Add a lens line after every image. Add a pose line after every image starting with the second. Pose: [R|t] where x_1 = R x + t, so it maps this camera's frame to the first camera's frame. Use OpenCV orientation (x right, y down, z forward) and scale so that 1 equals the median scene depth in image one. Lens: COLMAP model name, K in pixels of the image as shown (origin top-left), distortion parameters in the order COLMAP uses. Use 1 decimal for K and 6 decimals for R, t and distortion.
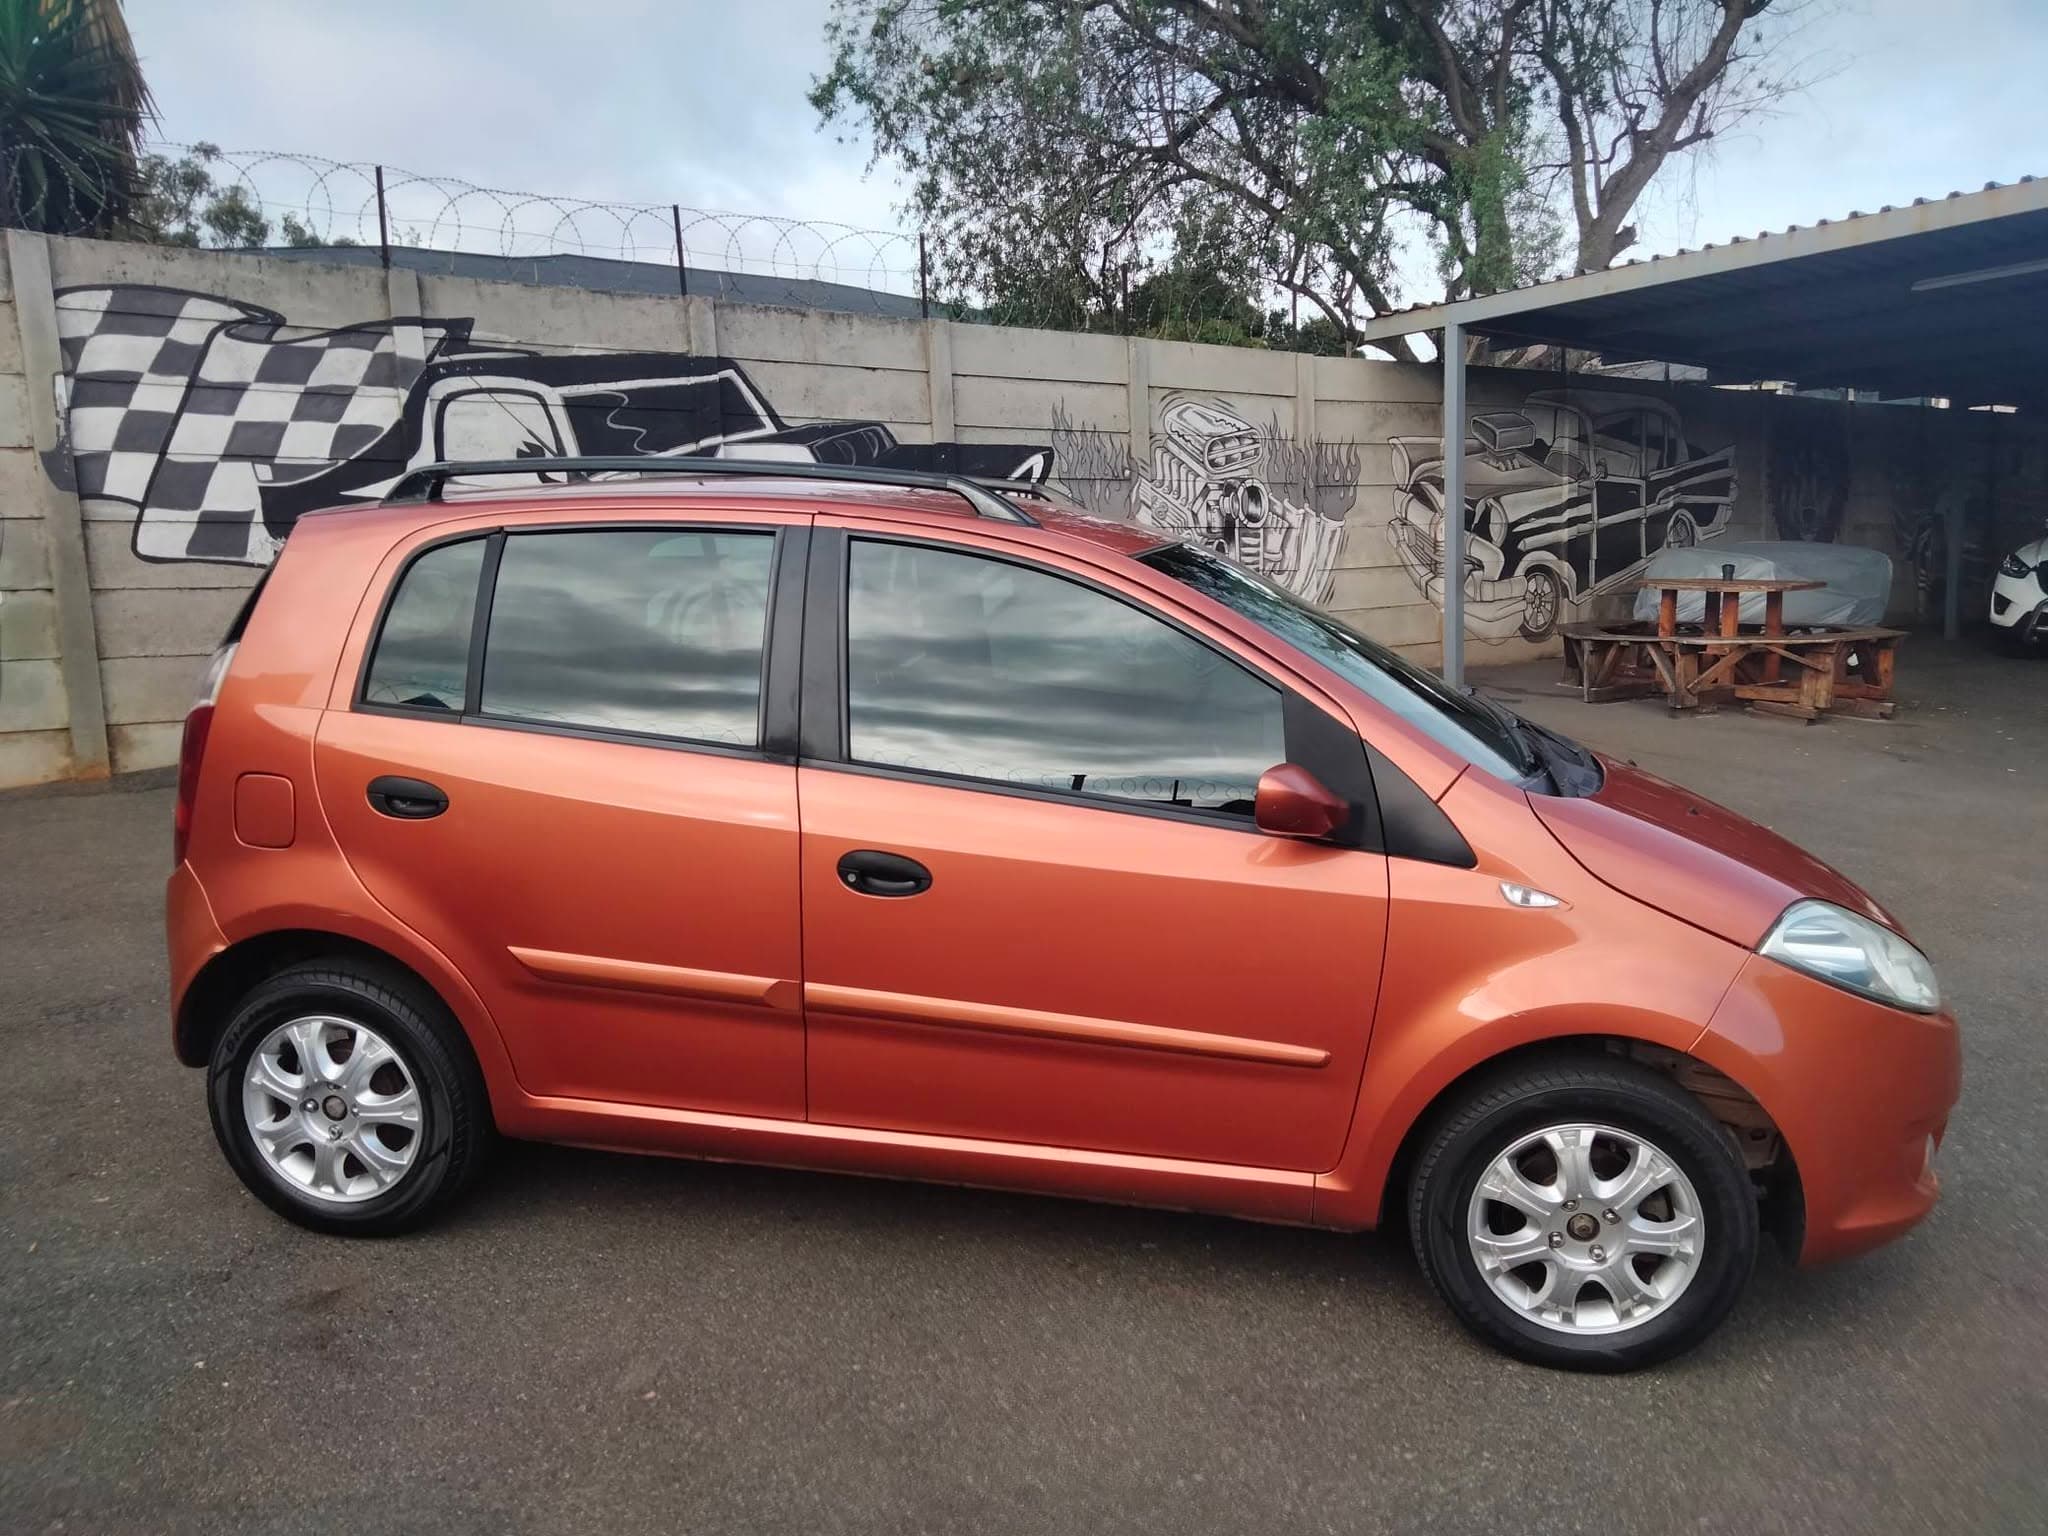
lens RADIAL K [[1558.6, 0, 1030.6], [0, 1558.6, 775.0], [0, 0, 1]] dist [0.046939, -0.051322]
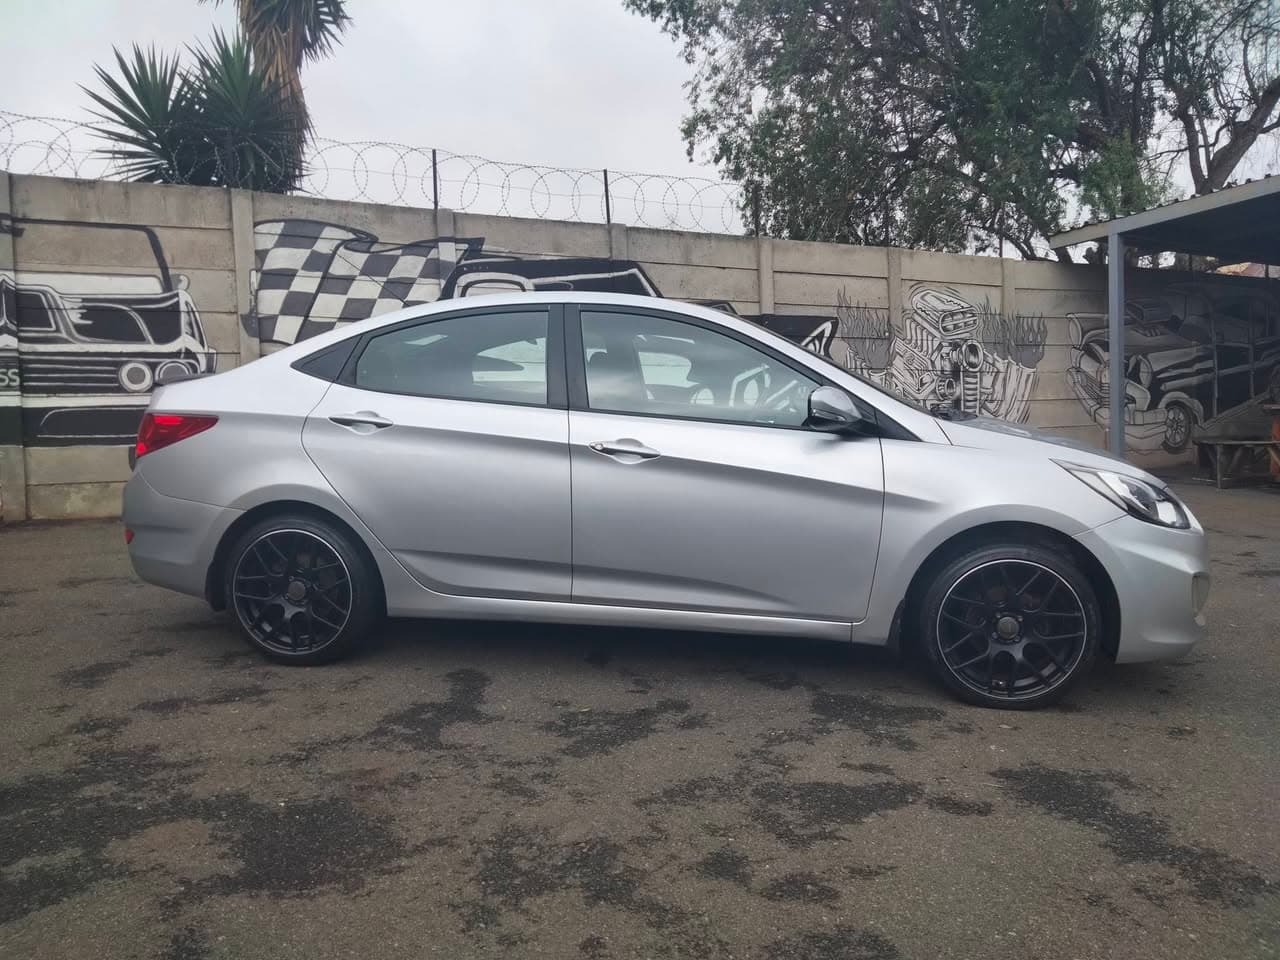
lens RADIAL K [[970.5, 0, 635.0], [0, 970.5, 483.3], [0, 0, 1]] dist [0.018829, -0.001459]
pose [[0.984318, 0.008350, -0.176208, -0.012028], [-0.023421, 0.996222, -0.083626, 0.036039], [0.174844, 0.086442, 0.980794, 0.034309]]
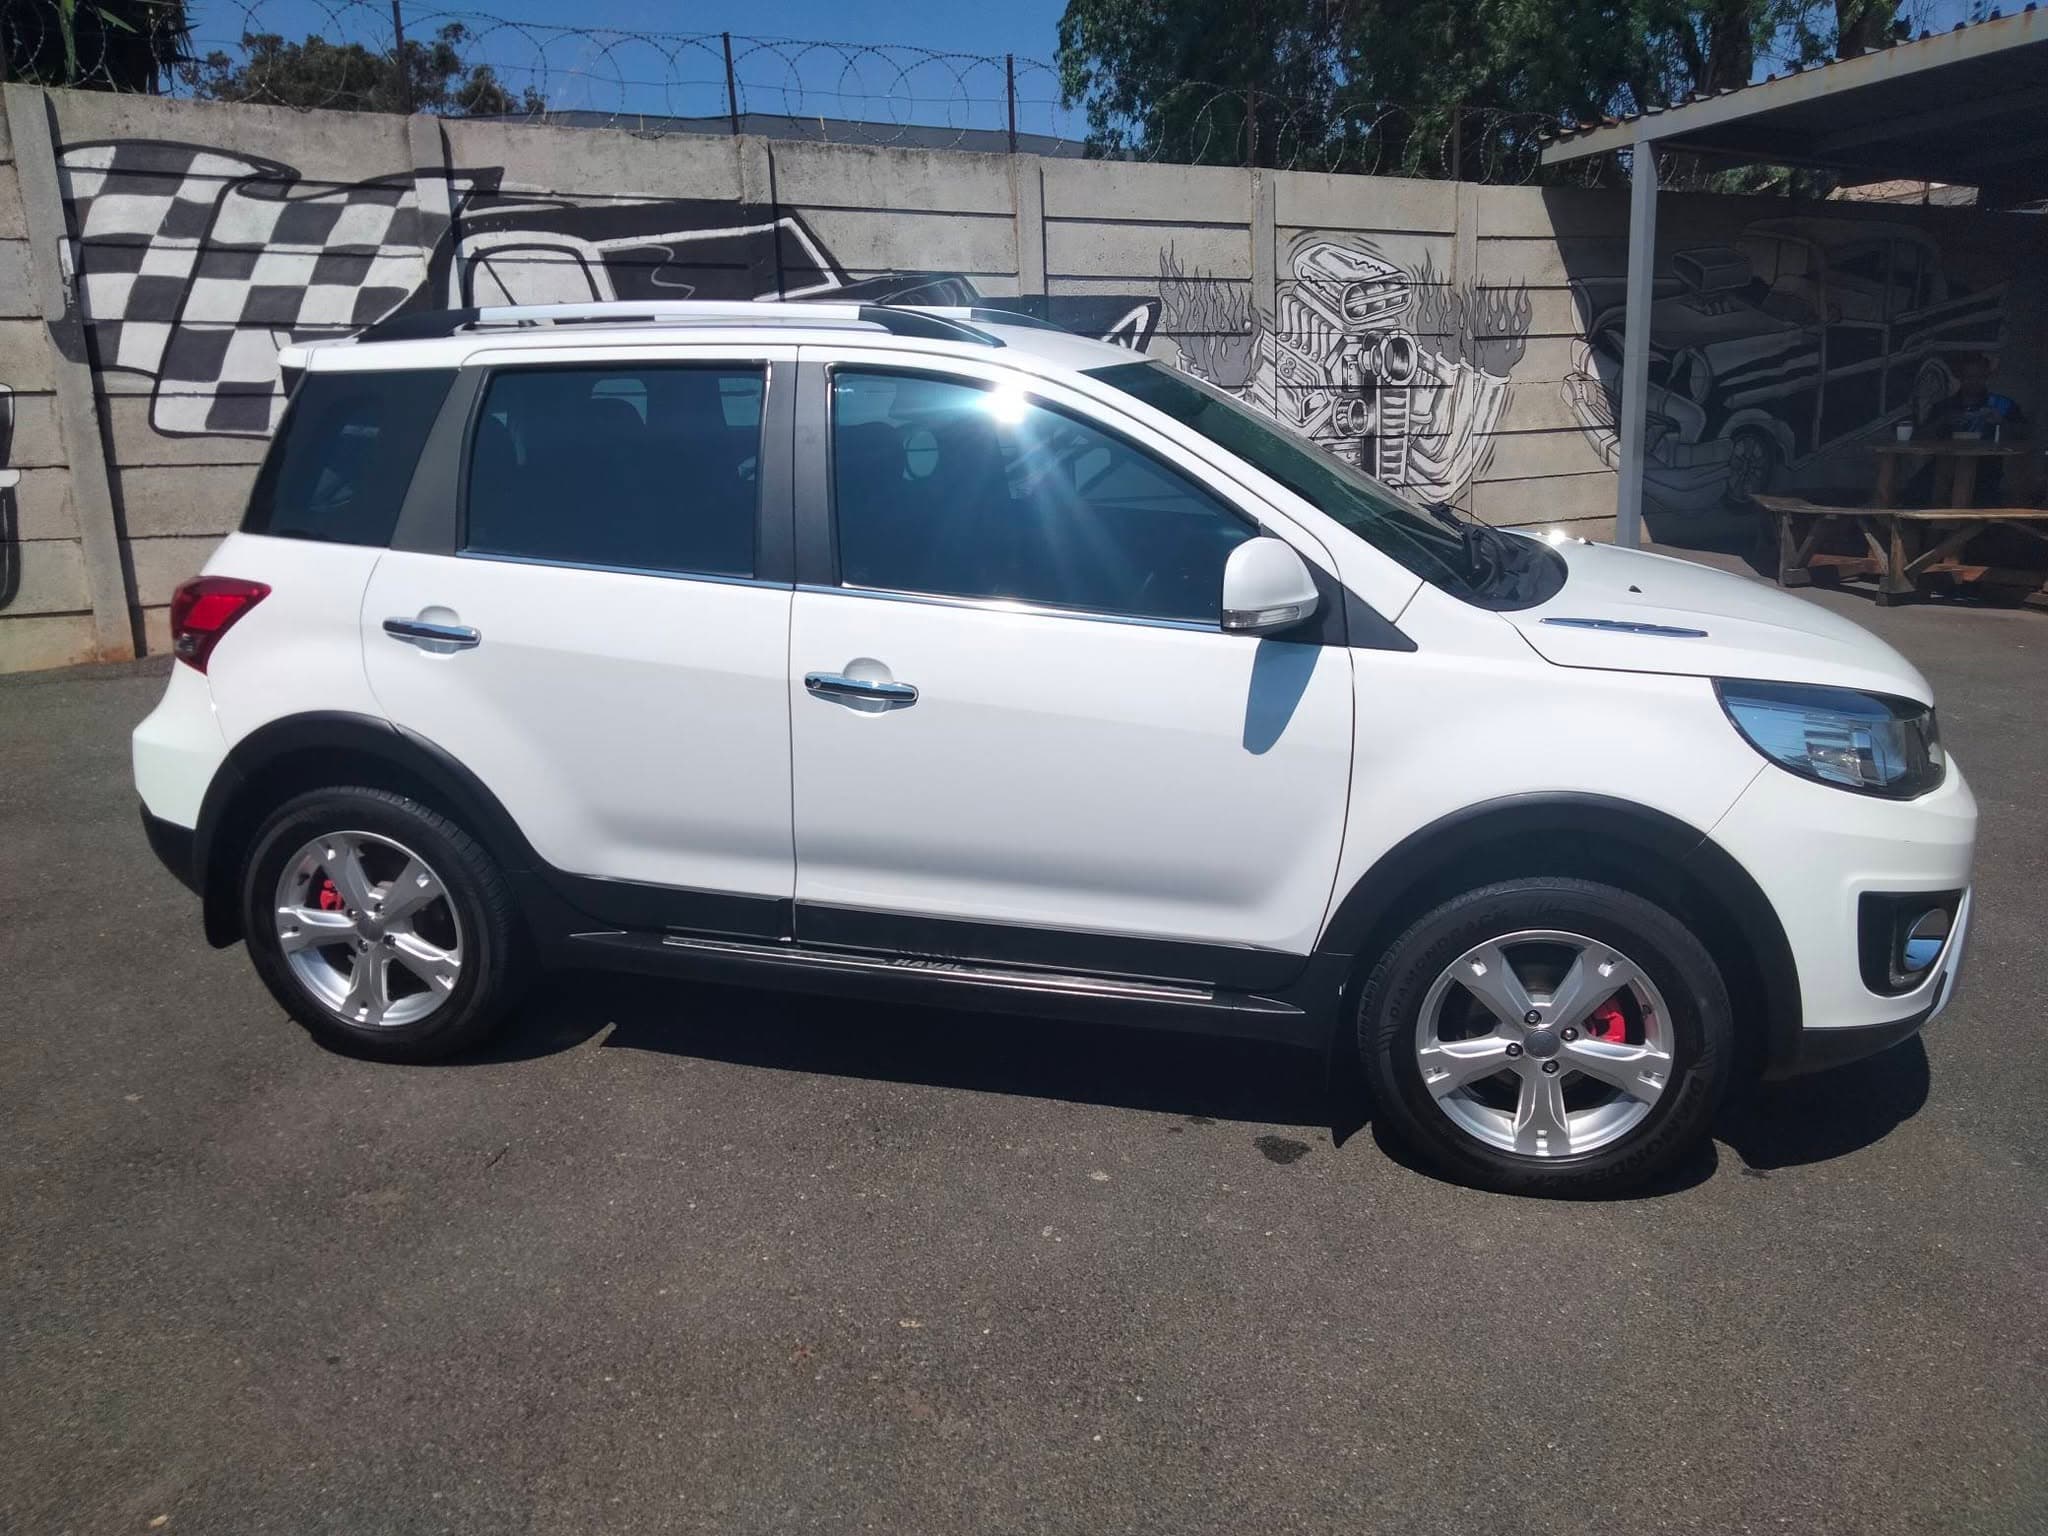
lens RADIAL K [[1552.8, 0, 1015.9], [0, 1552.8, 773.3], [0, 0, 1]] dist [0.018829, -0.001459]
pose [[0.988041, 0.025863, -0.152005, 0.070390], [-0.012890, 0.996236, 0.085719, -0.012515], [0.153650, -0.082735, 0.984656, 0.080251]]
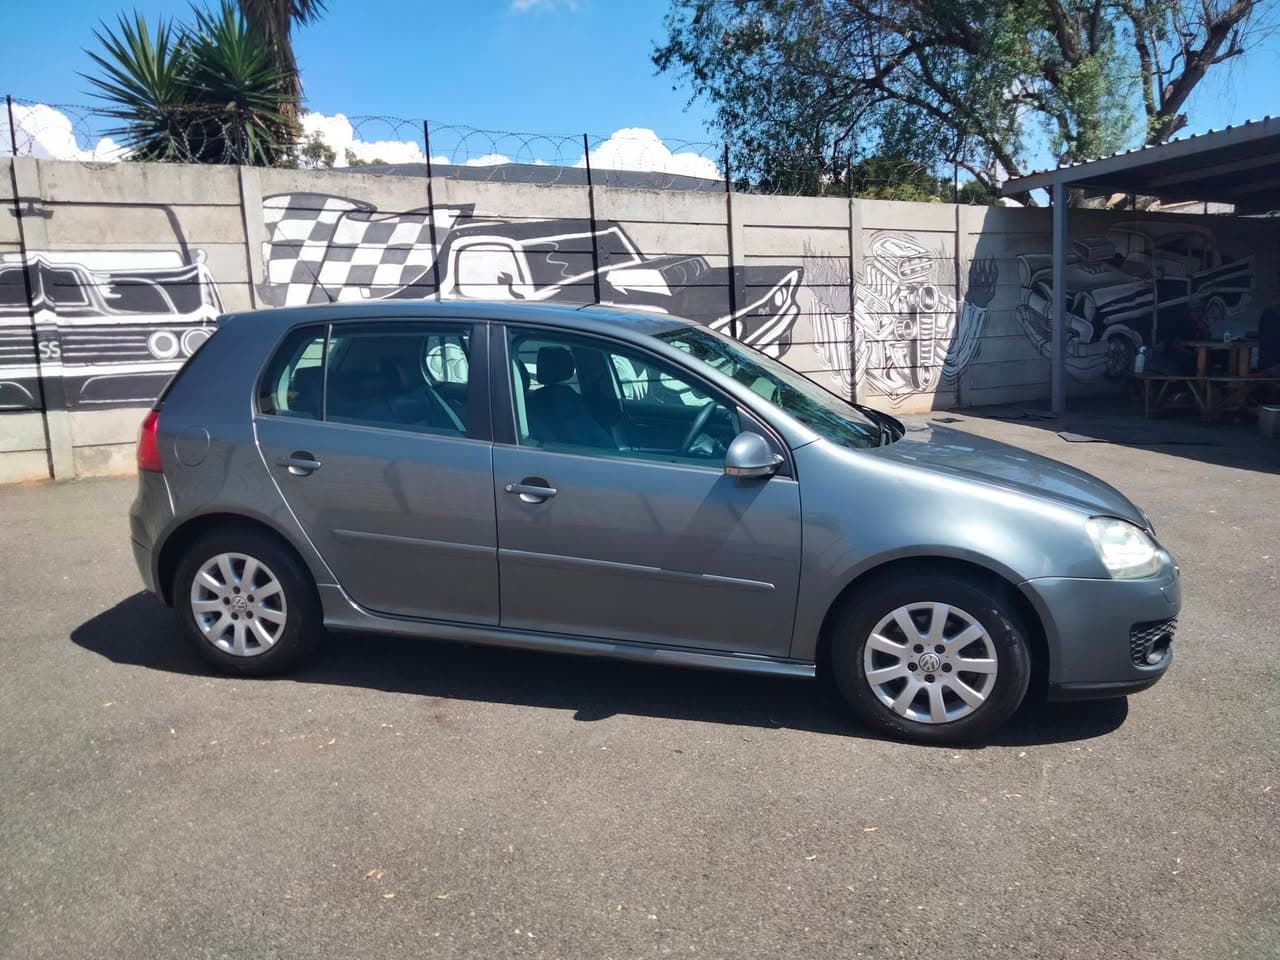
lens RADIAL K [[983.2, 0, 642.6], [0, 983.2, 477.6], [0, 0, 1]] dist [0.021423, -0.009240]
pose [[0.989510, 0.003375, -0.144422, -0.003052], [-0.003356, 0.999994, 0.000378, 0.014127], [0.144422, 0.000110, 0.989516, -0.057829]]
